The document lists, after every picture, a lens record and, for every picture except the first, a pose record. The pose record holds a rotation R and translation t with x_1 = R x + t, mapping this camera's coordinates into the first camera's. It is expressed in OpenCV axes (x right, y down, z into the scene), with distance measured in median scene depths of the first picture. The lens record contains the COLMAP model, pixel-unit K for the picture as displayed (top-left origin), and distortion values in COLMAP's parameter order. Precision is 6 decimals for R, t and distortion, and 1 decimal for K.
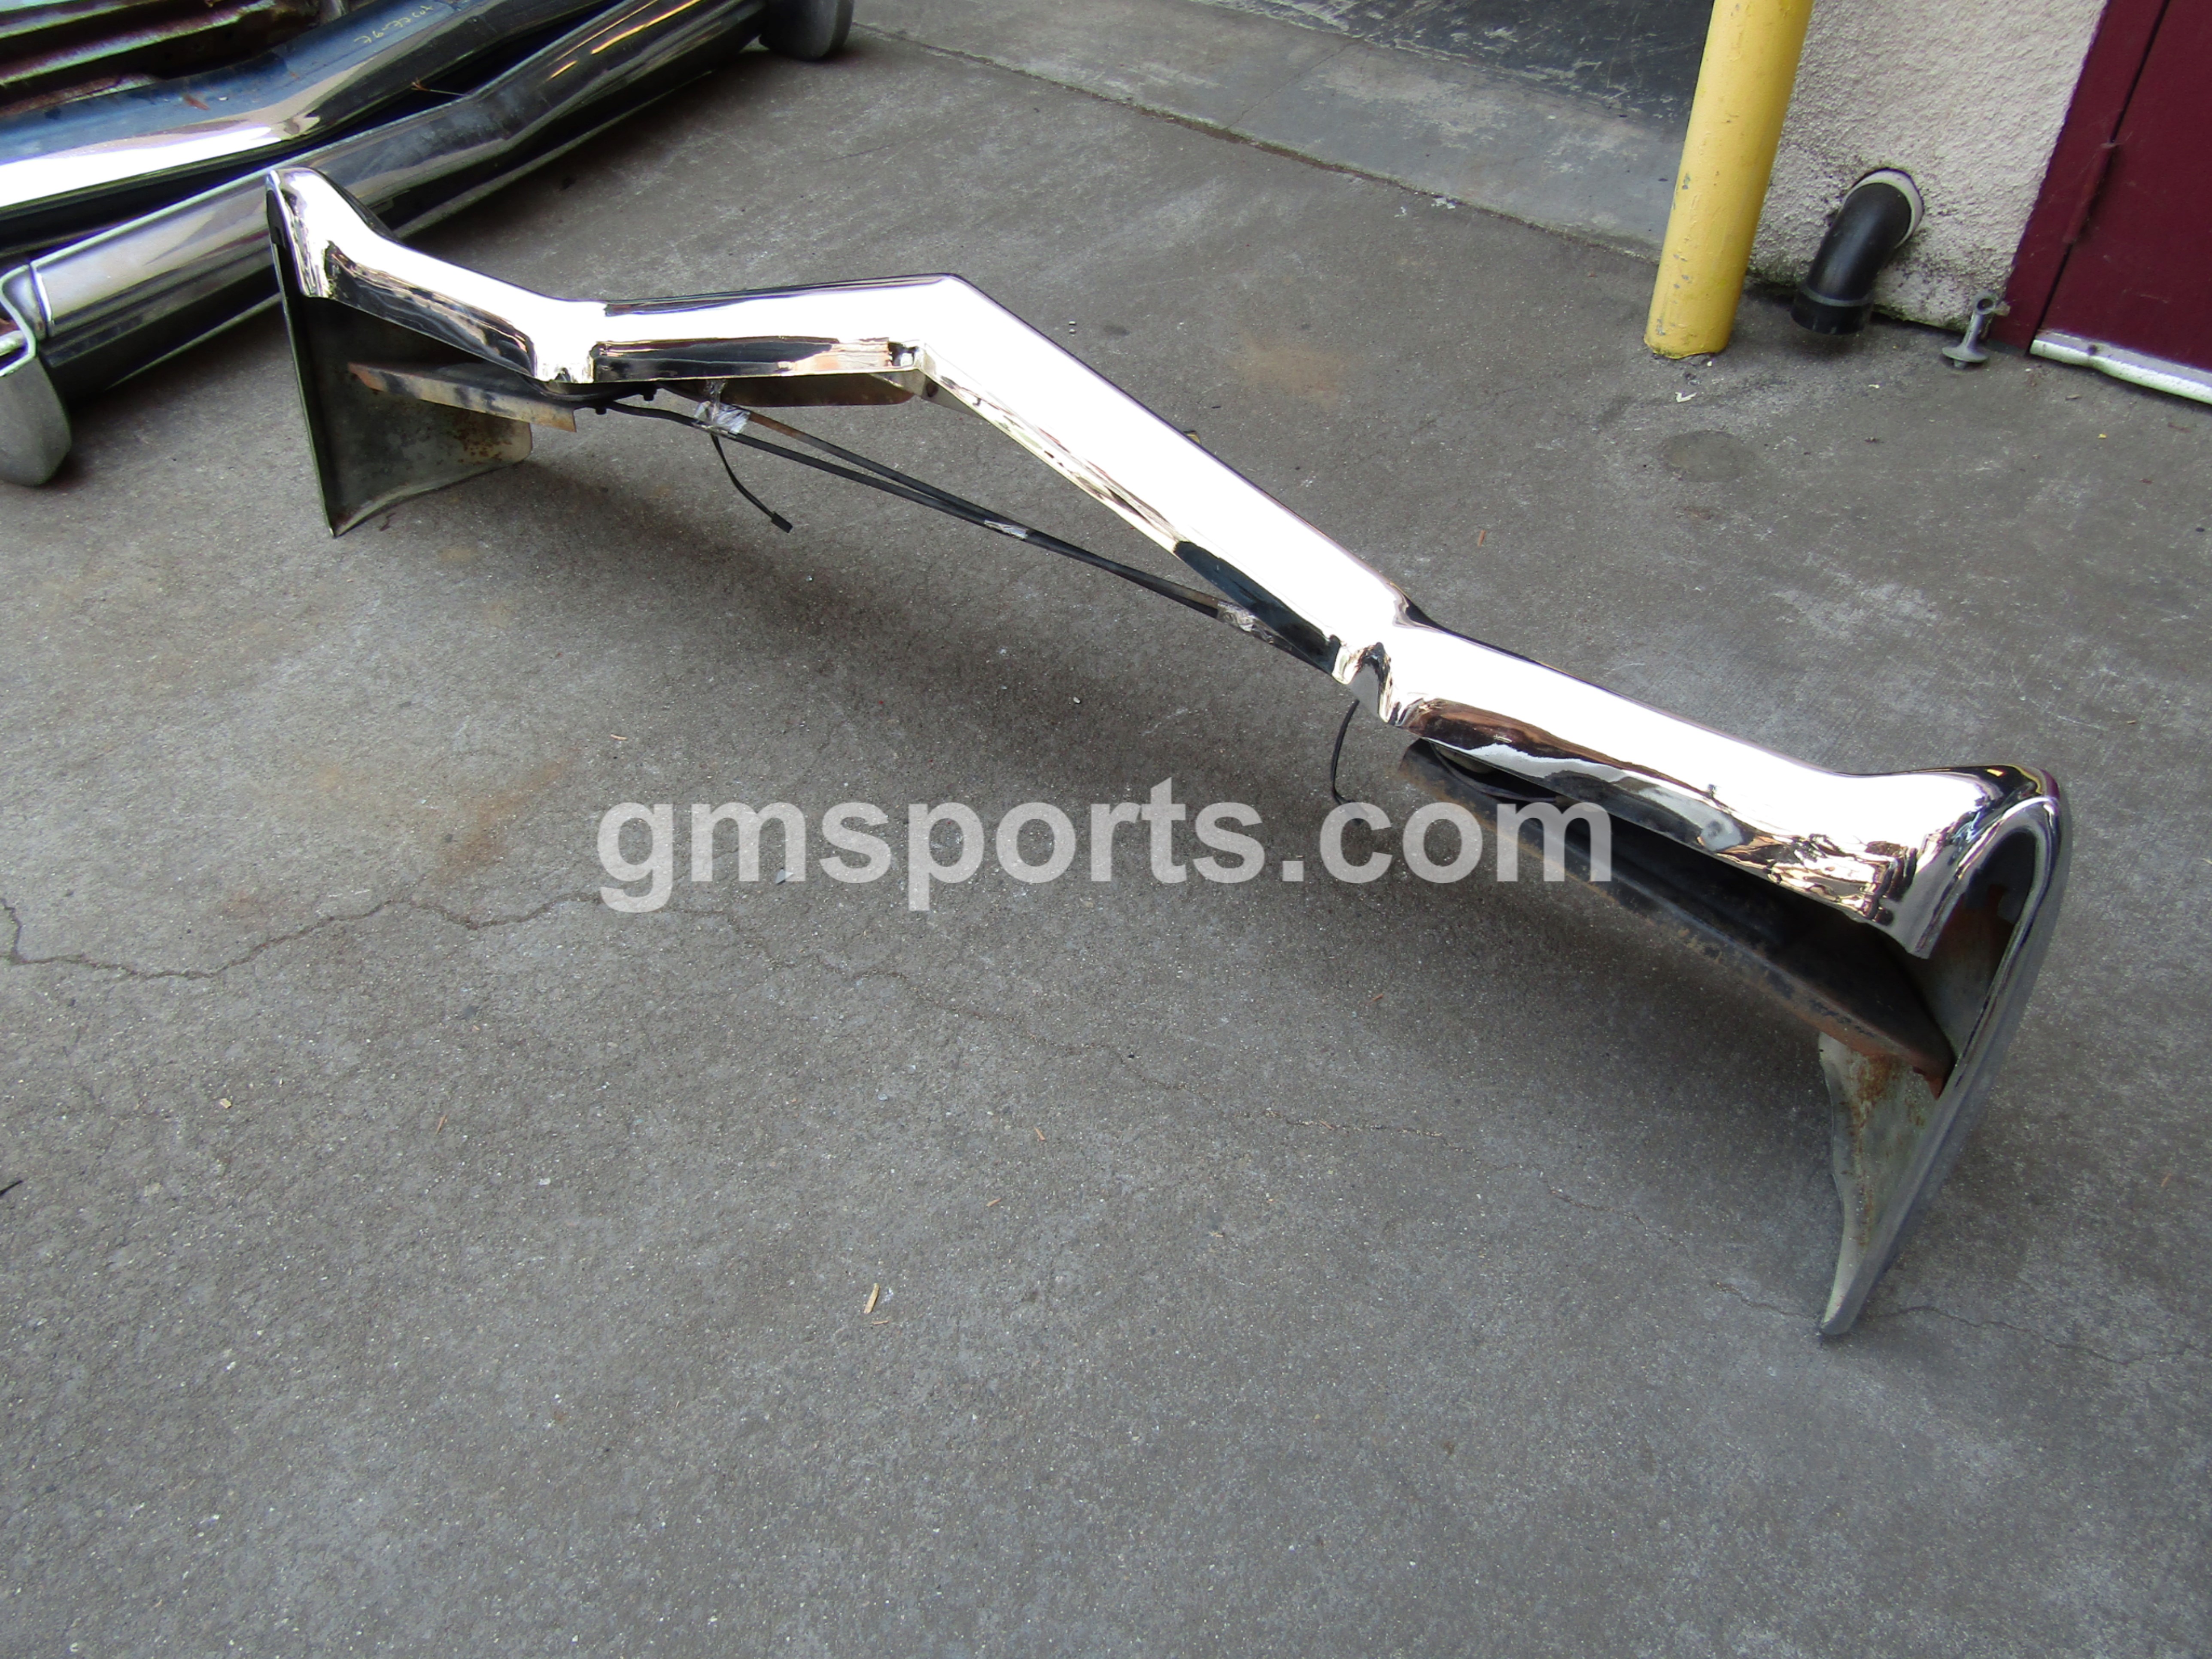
lens RADIAL K [[1567.8, 0, 1112.2], [0, 1567.8, 813.9], [0, 0, 1]] dist [-0.008937, -0.000132]
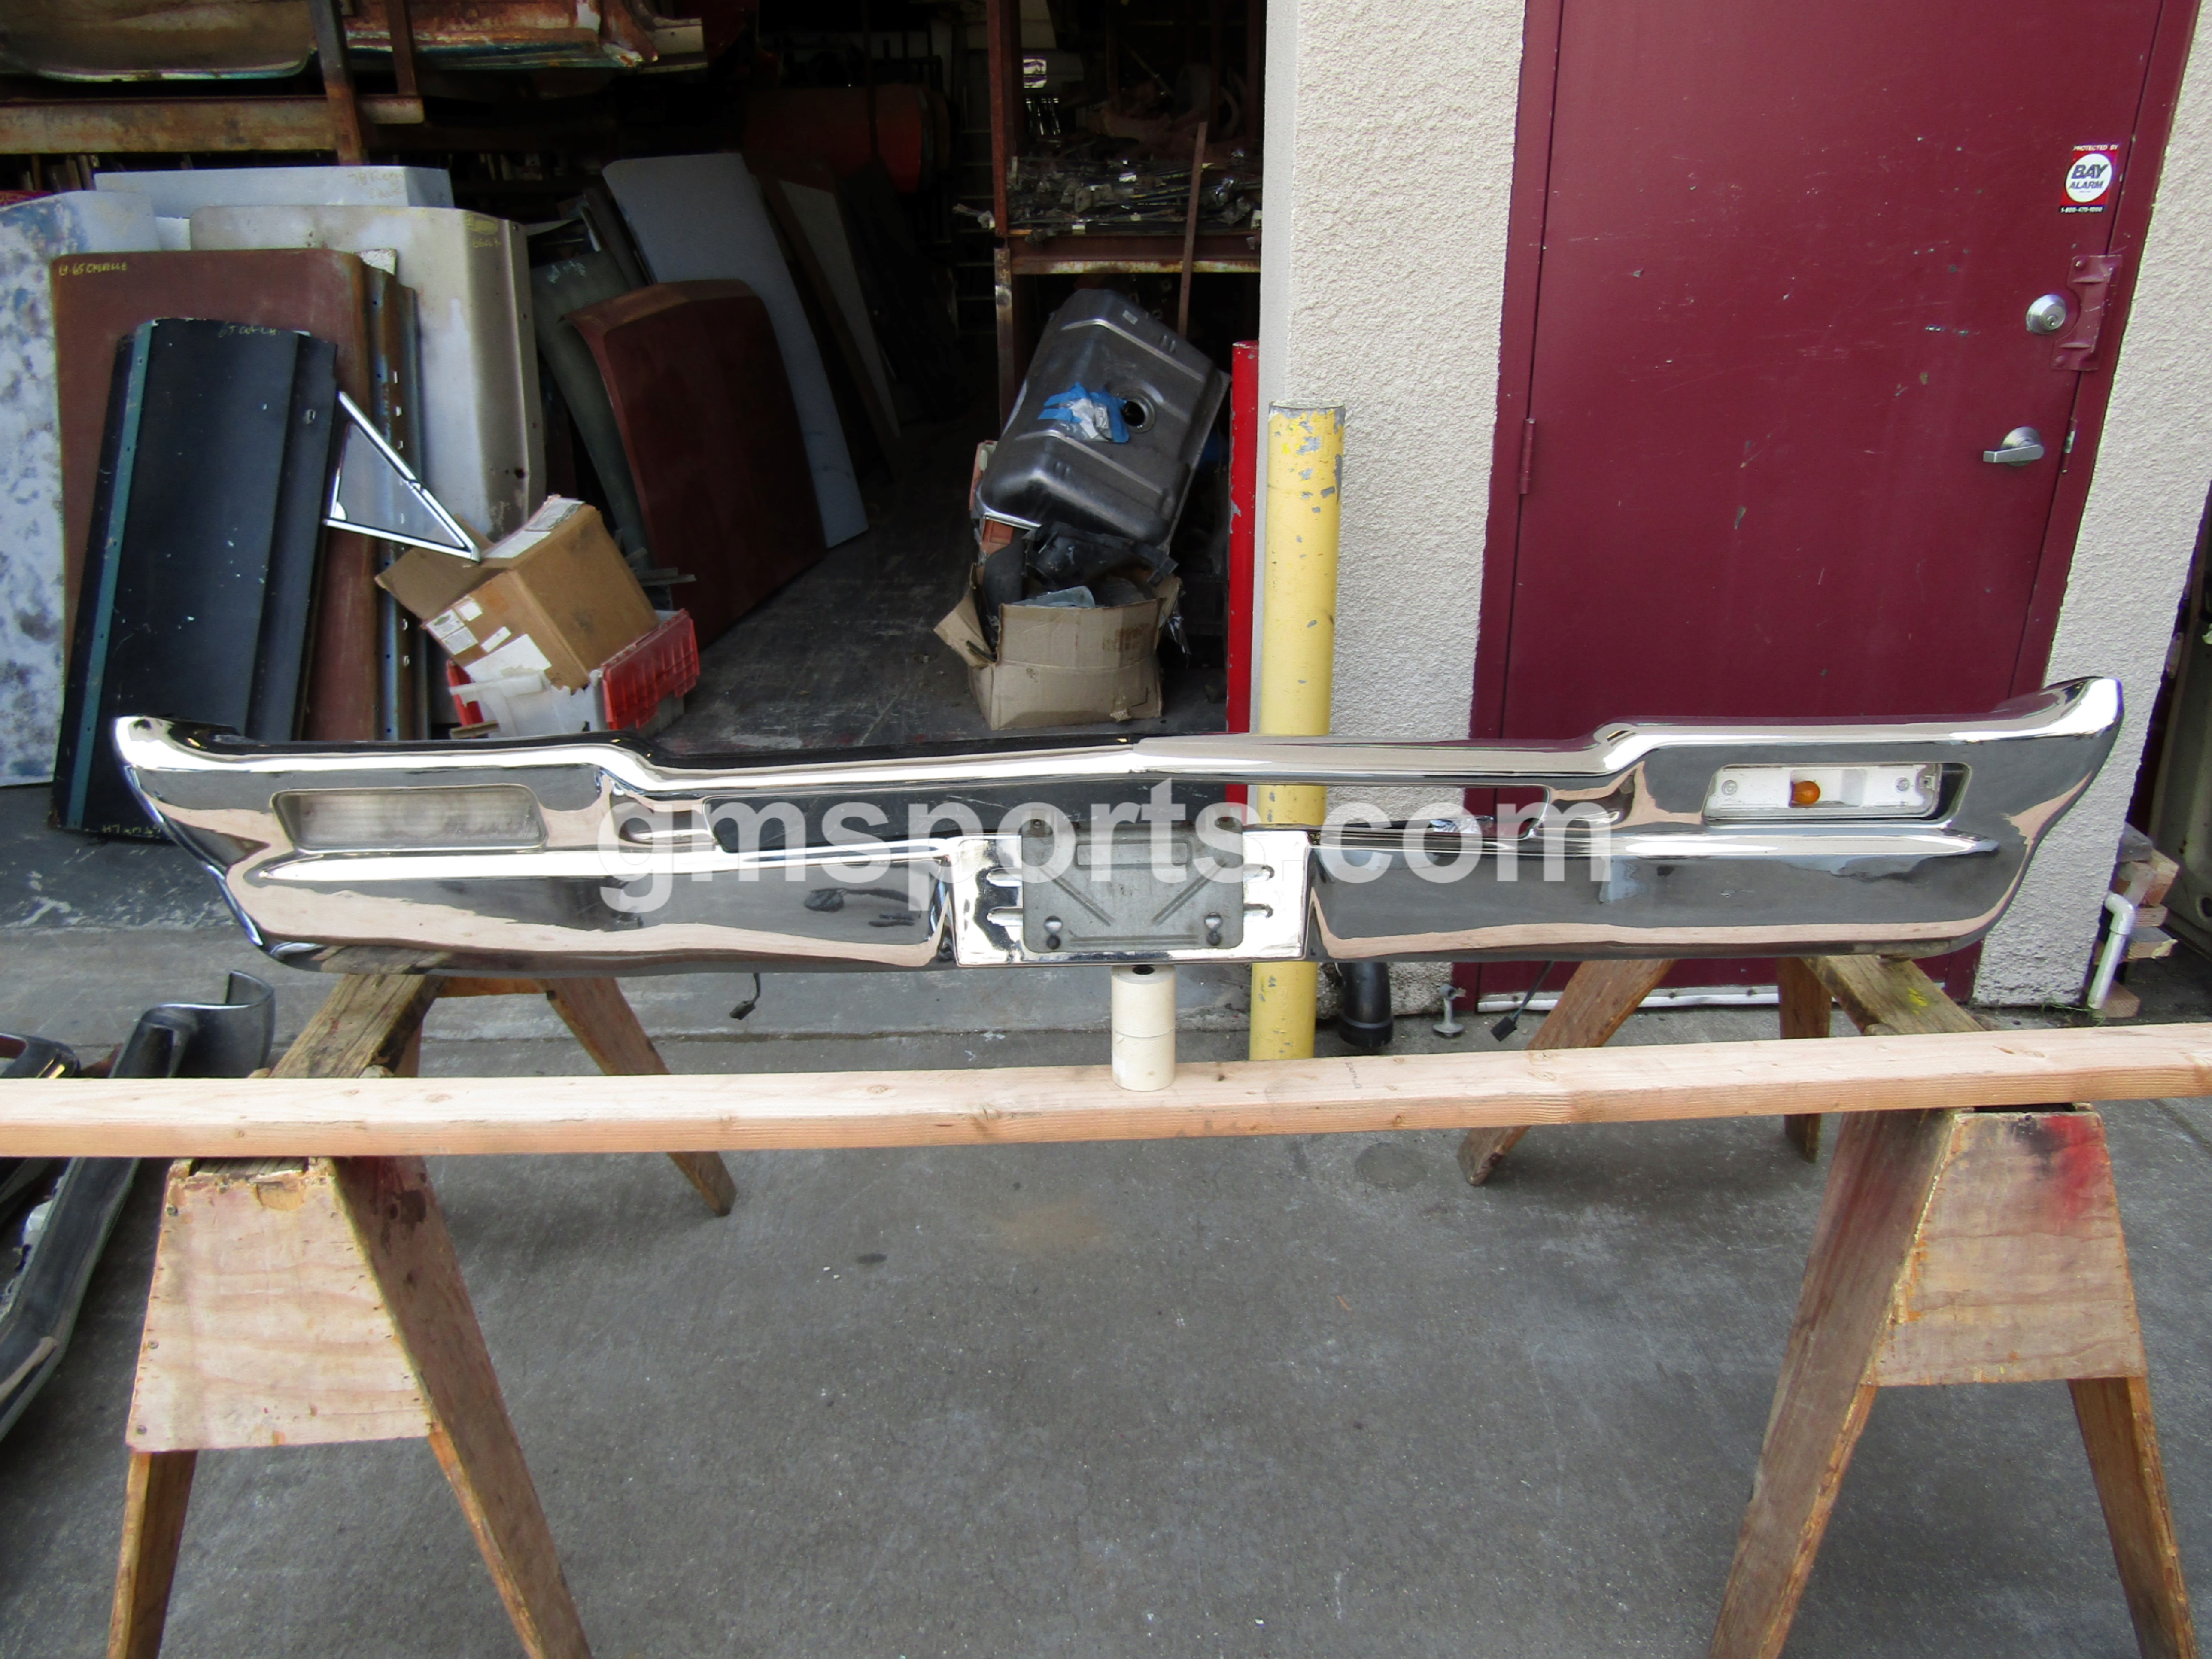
lens RADIAL K [[1567.8, 0, 1105.9], [0, 1567.8, 827.9], [0, 0, 1]] dist [-0.008937, -0.000132]
pose [[0.735707, -0.235990, 0.634858, -0.617935], [0.461891, 0.860372, -0.215446, -0.341353], [-0.495371, 0.451740, 0.741983, 0.044525]]
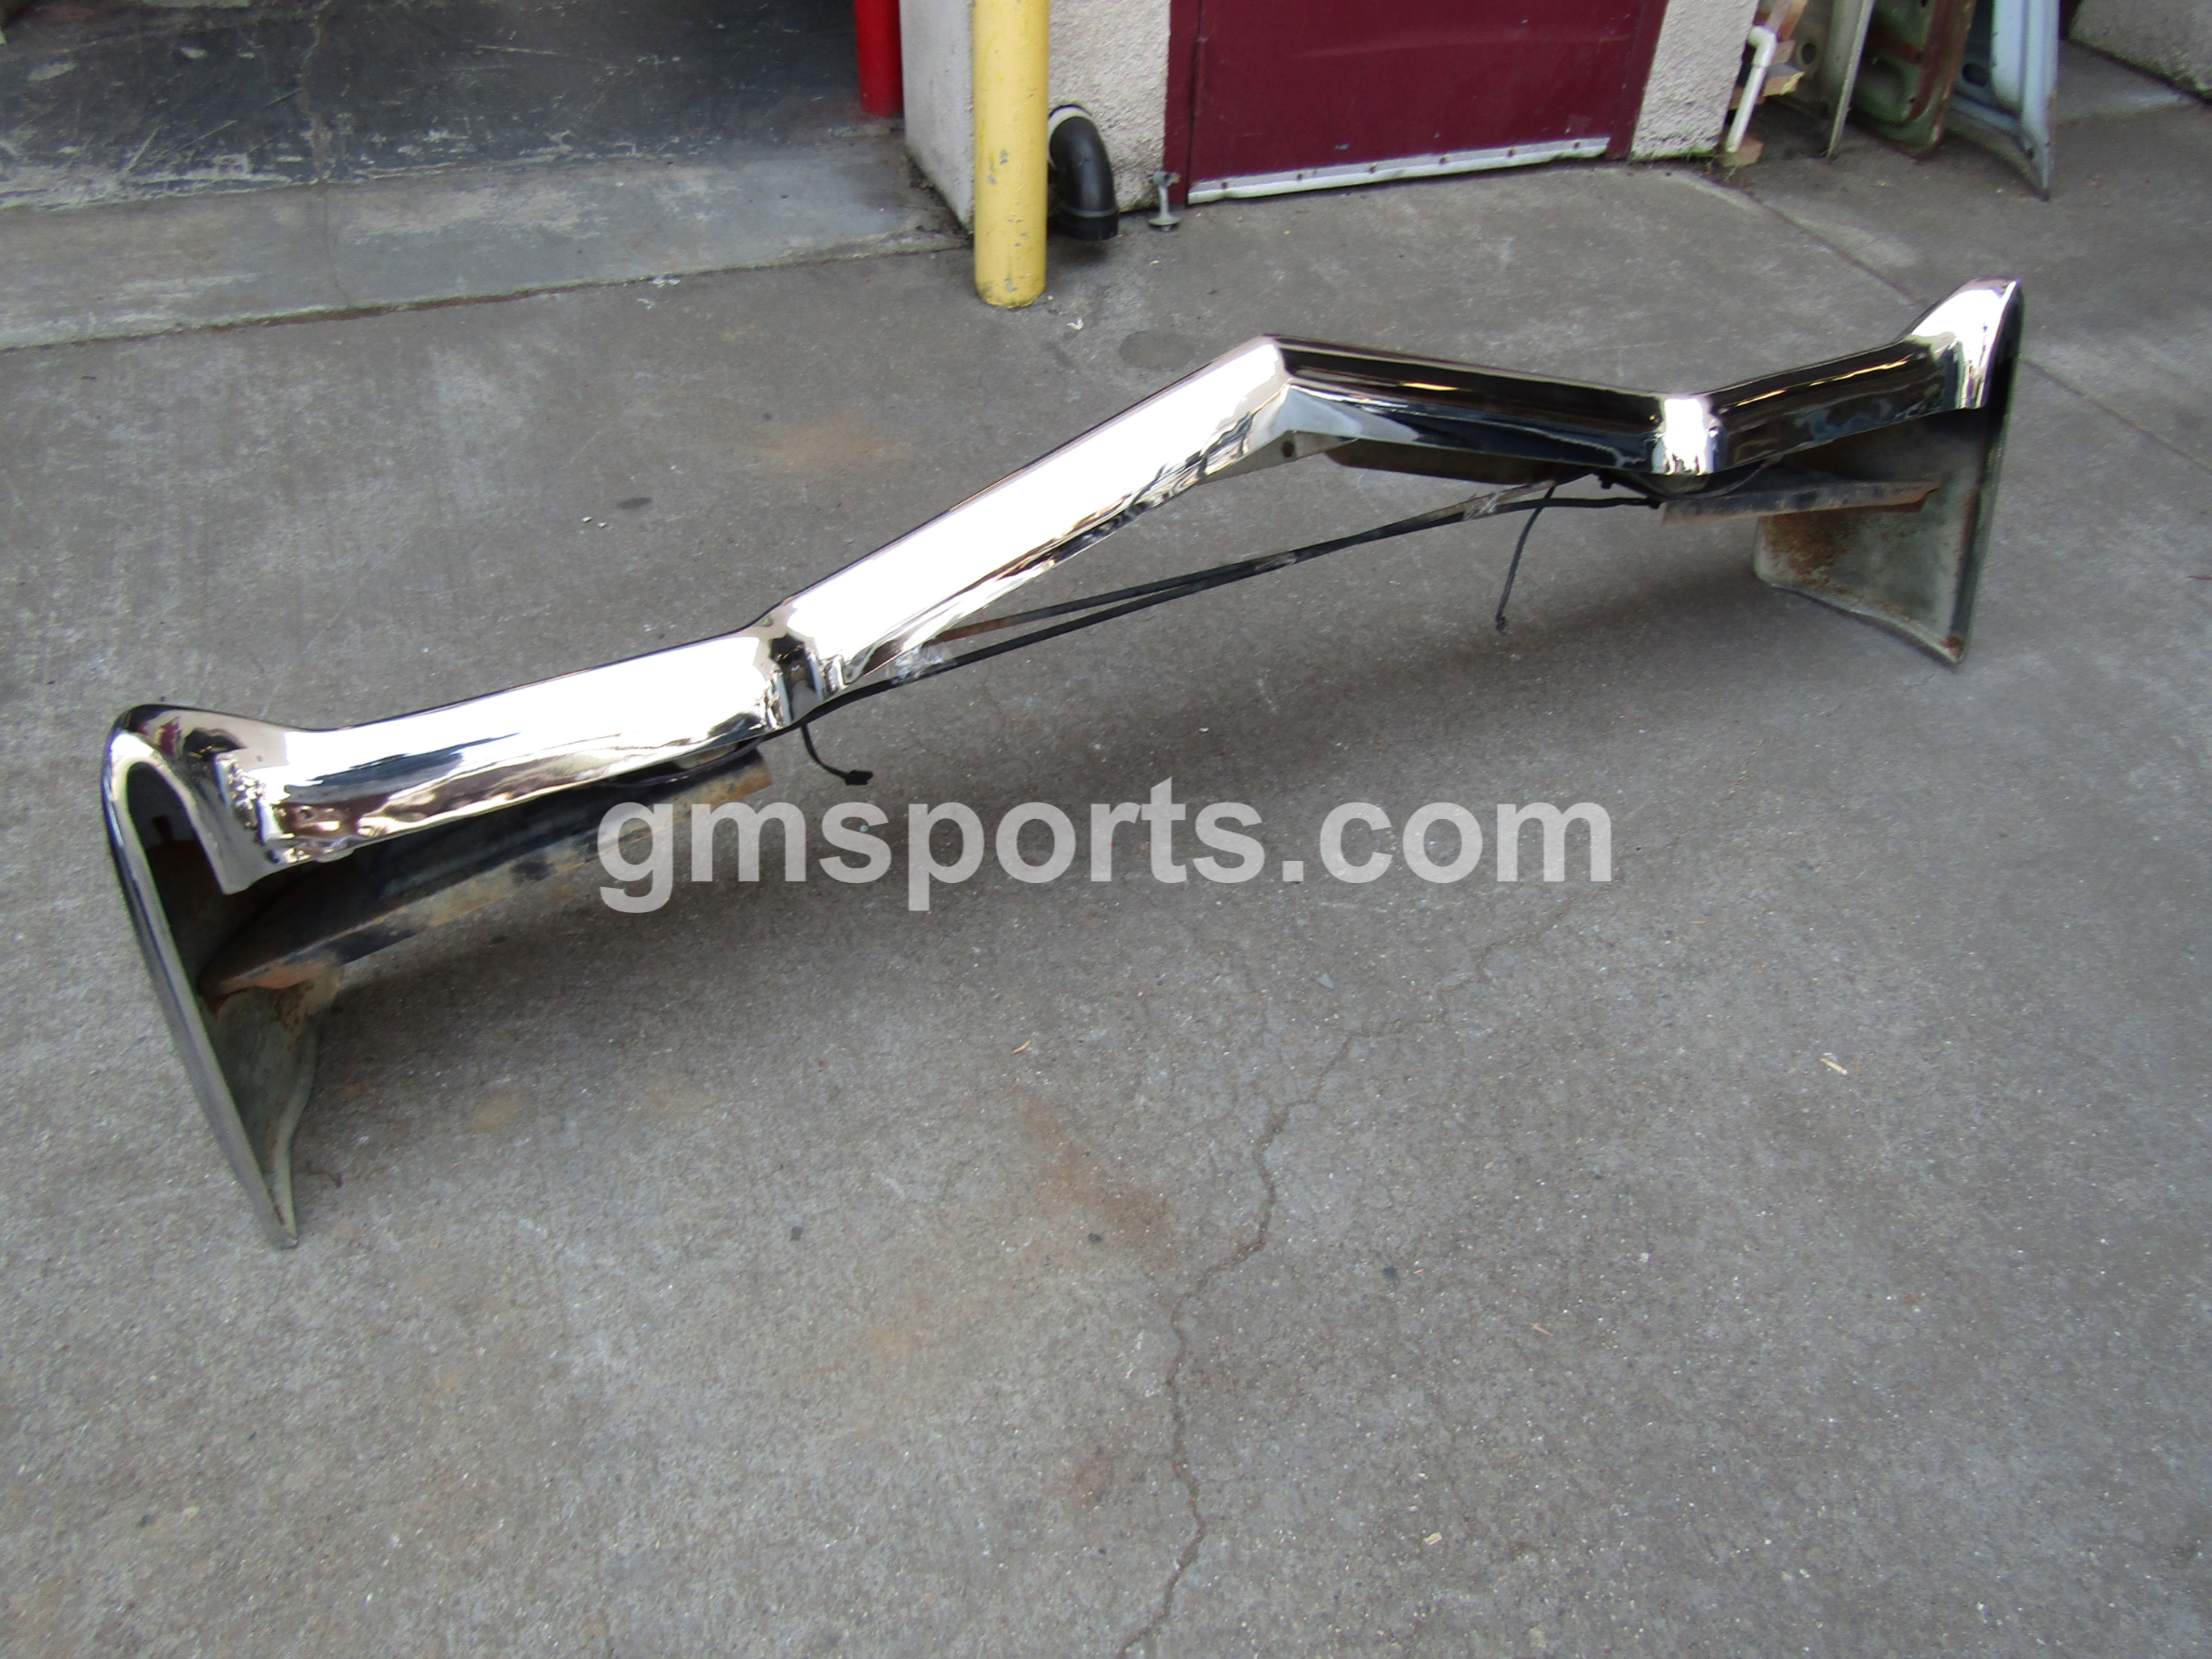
lens RADIAL K [[1567.8, 0, 1096.2], [0, 1567.8, 824.8], [0, 0, 1]] dist [-0.008937, -0.000132]
pose [[0.449460, -0.561667, 0.694633, -0.782871], [0.578850, 0.775383, 0.252417, -0.316095], [-0.680381, 0.288637, 0.673625, 0.368890]]
